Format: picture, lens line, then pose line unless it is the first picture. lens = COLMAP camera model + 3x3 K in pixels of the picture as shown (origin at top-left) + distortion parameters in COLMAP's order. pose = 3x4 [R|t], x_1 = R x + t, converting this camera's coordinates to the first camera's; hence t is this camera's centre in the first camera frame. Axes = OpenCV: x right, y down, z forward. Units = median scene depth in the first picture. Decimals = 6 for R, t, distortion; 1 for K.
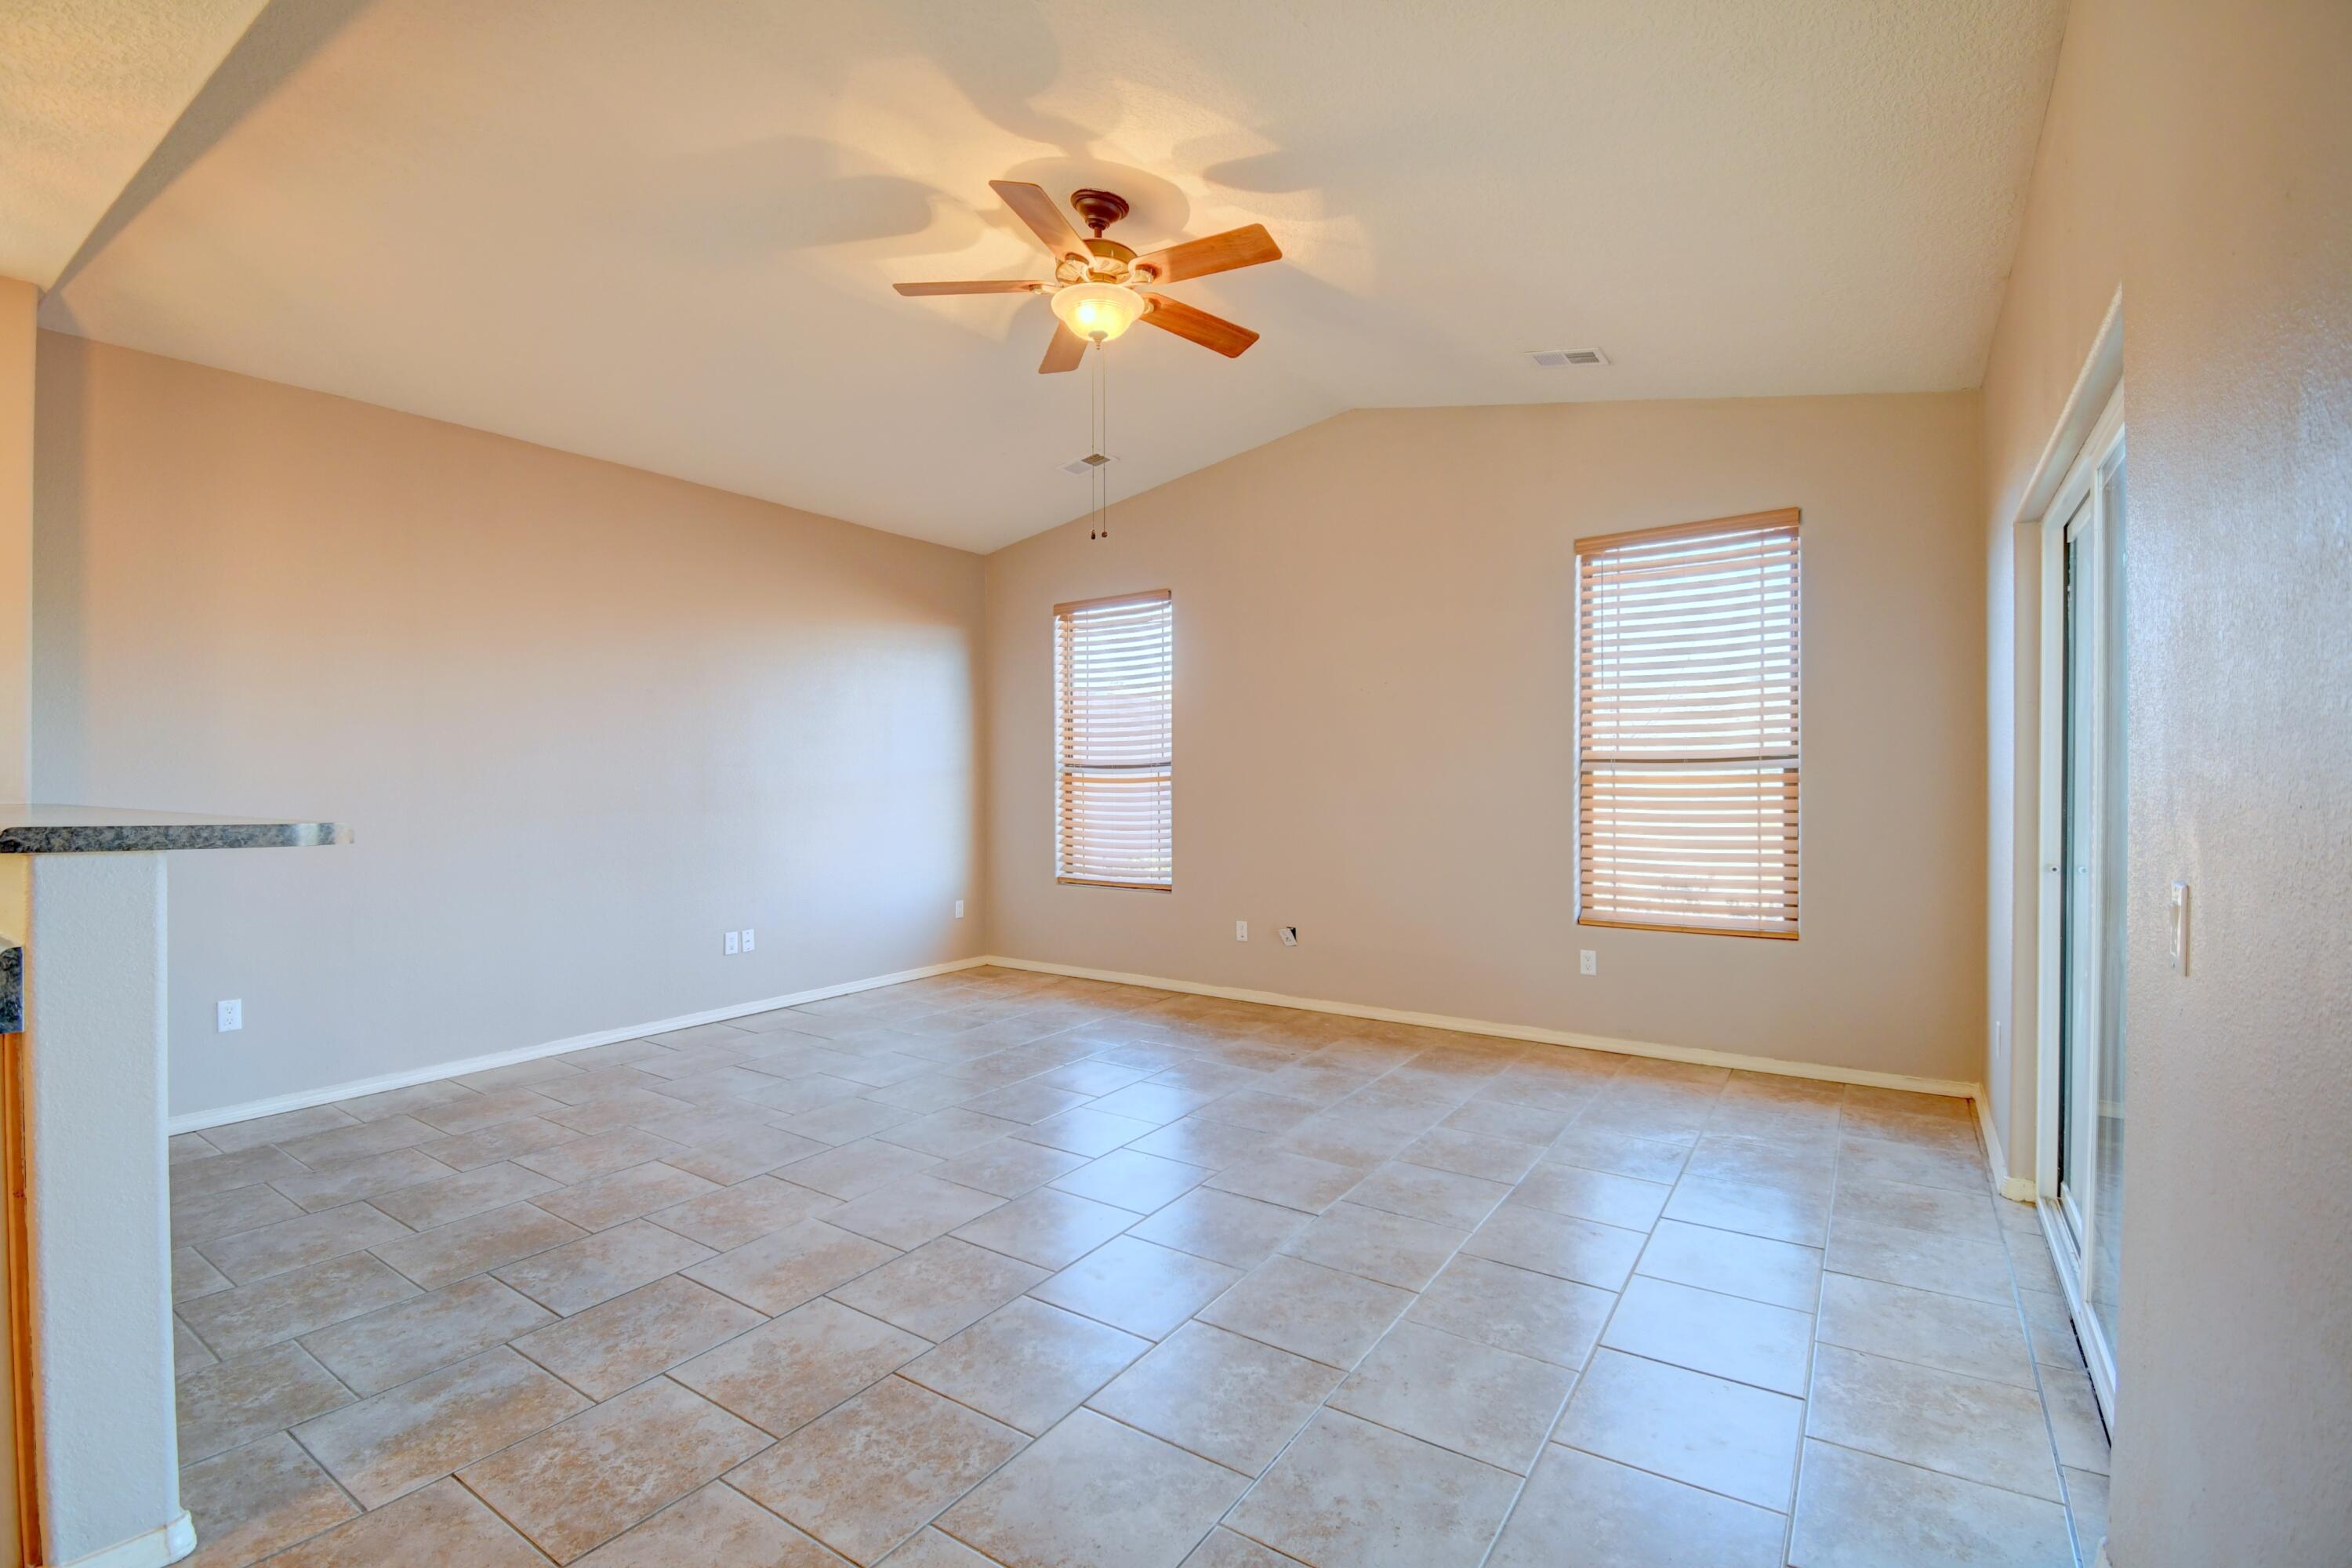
lens RADIAL K [[1044.3, 0, 1178.6], [0, 1044.3, 787.4], [0, 0, 1]] dist [-0.009521, -0.005131]
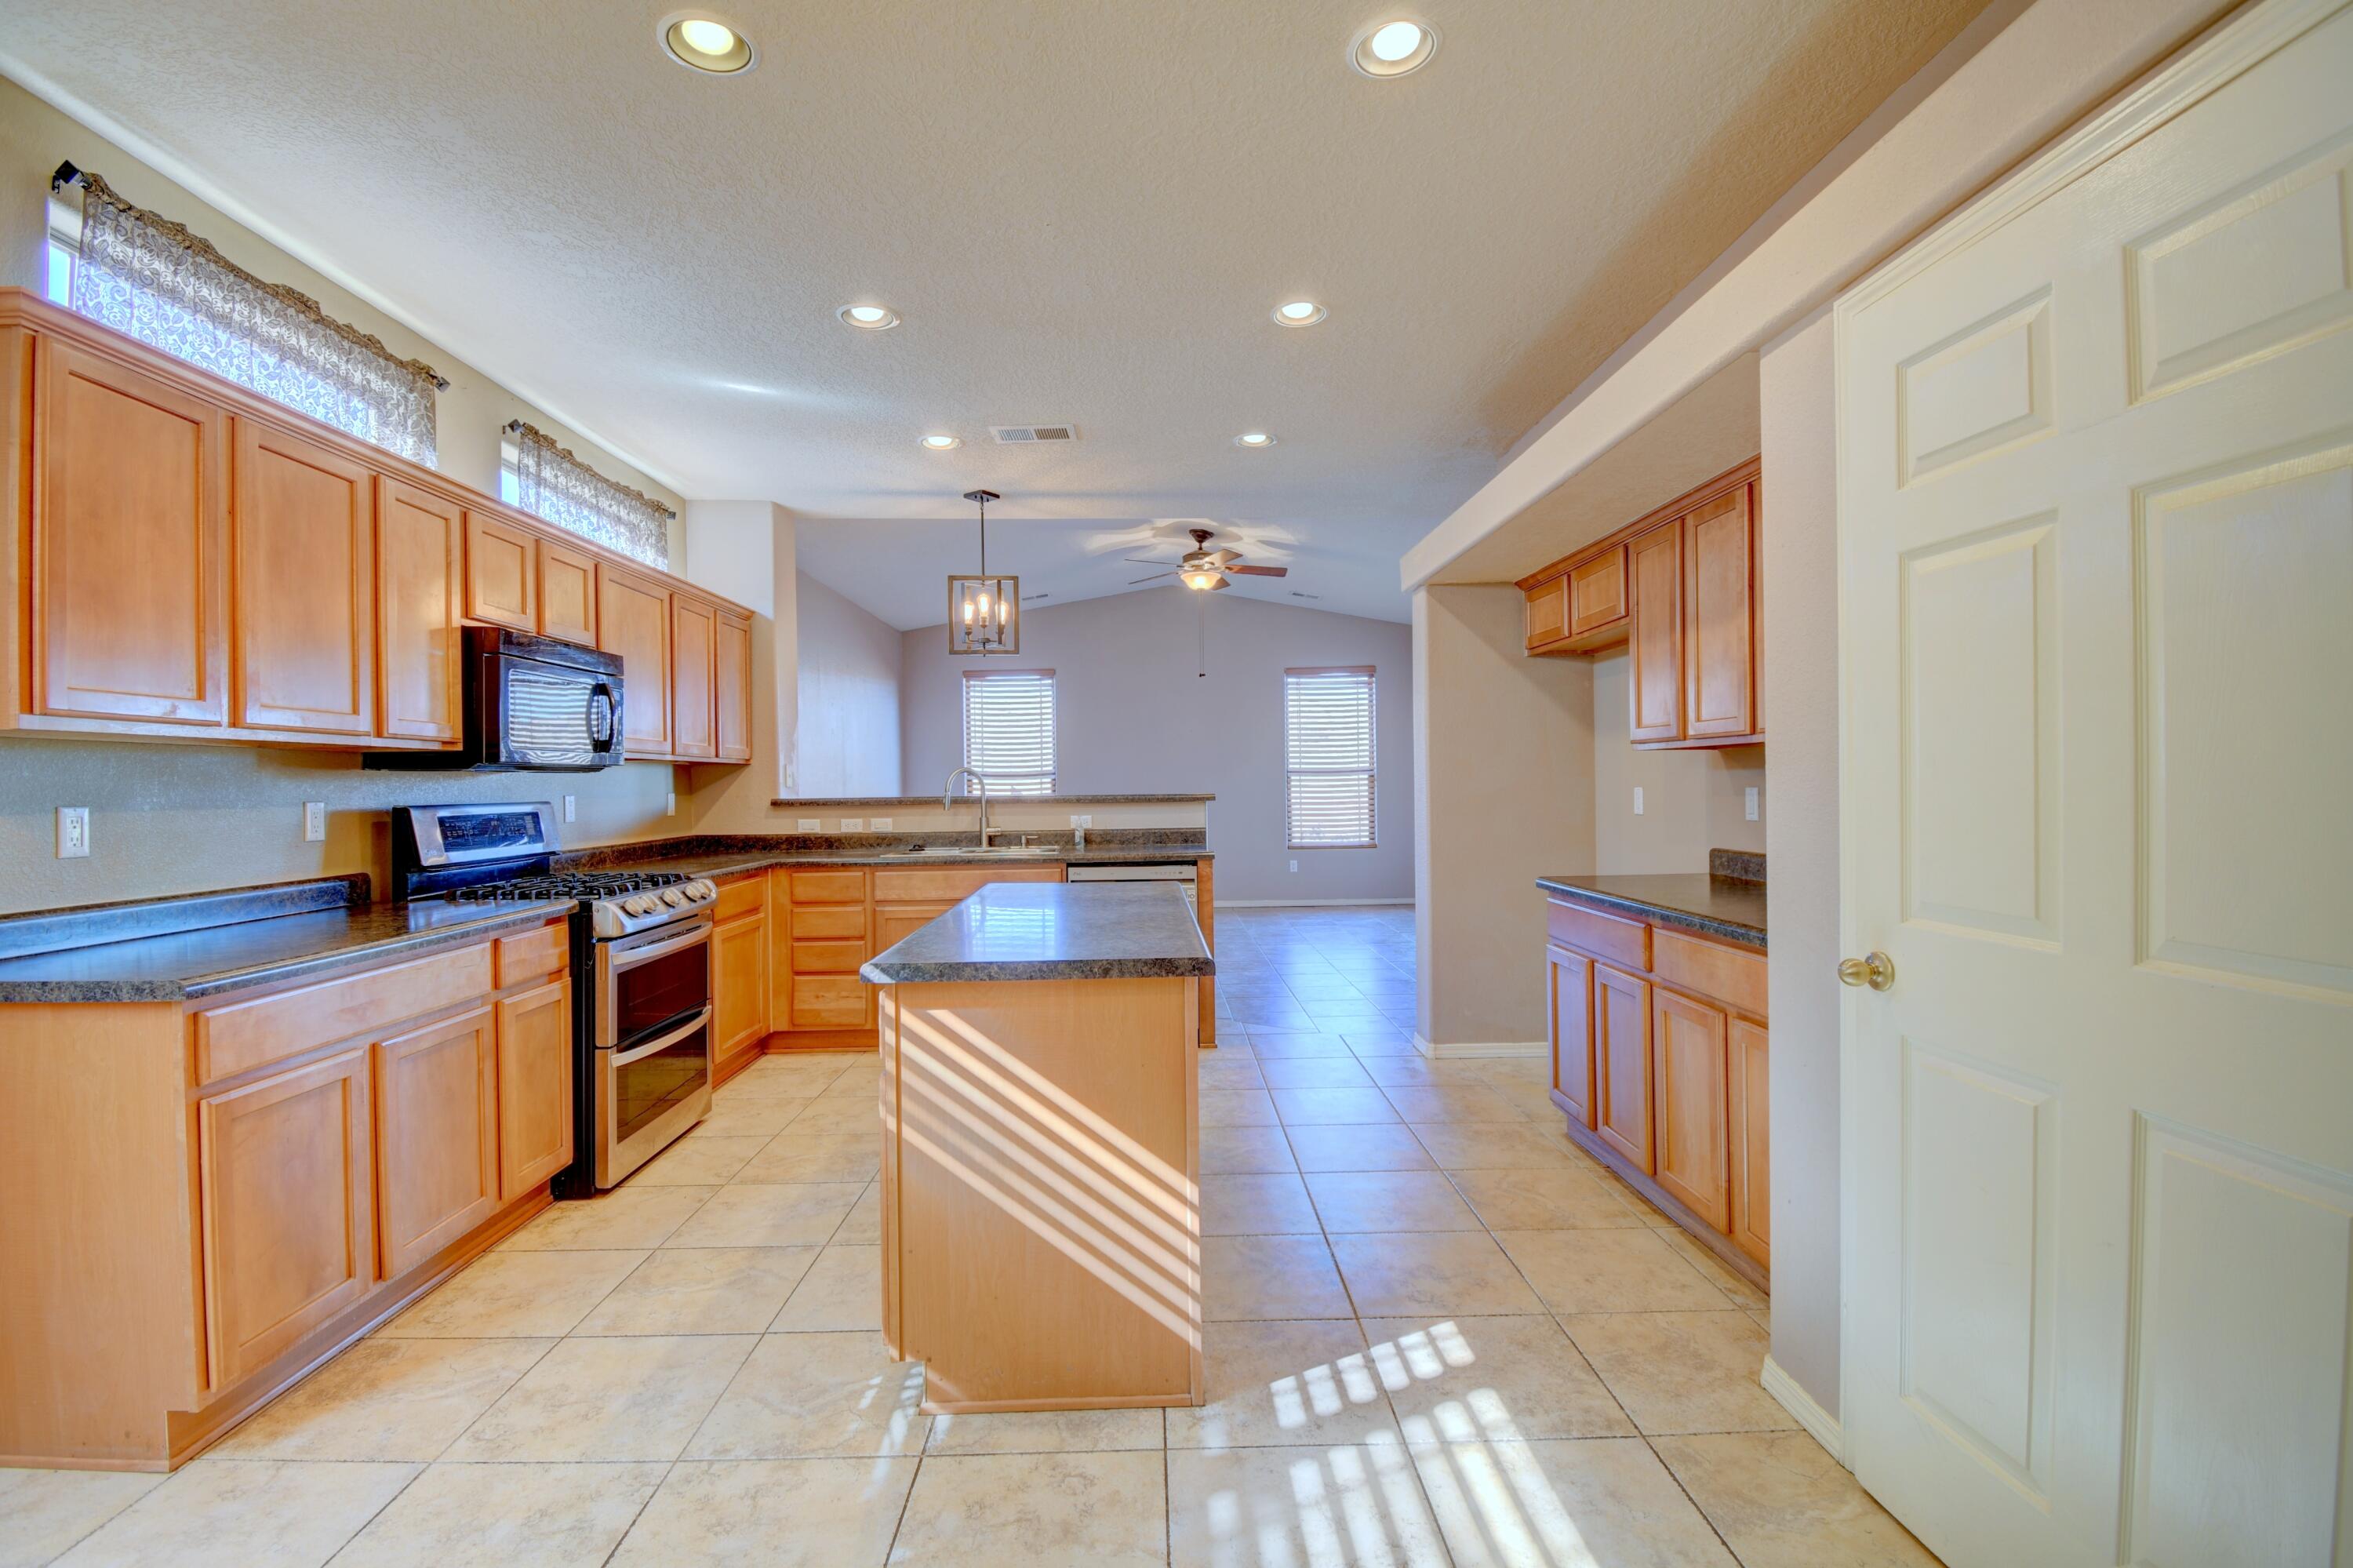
lens RADIAL K [[1044.8, 0, 1175.3], [0, 1044.8, 783.1], [0, 0, 1]] dist [-0.009521, -0.005131]
pose [[0.812077, -0.007329, 0.583504, -1.141932], [0.015856, 0.999829, -0.009508, 0.015759], [-0.583335, 0.016973, 0.812055, -0.658237]]
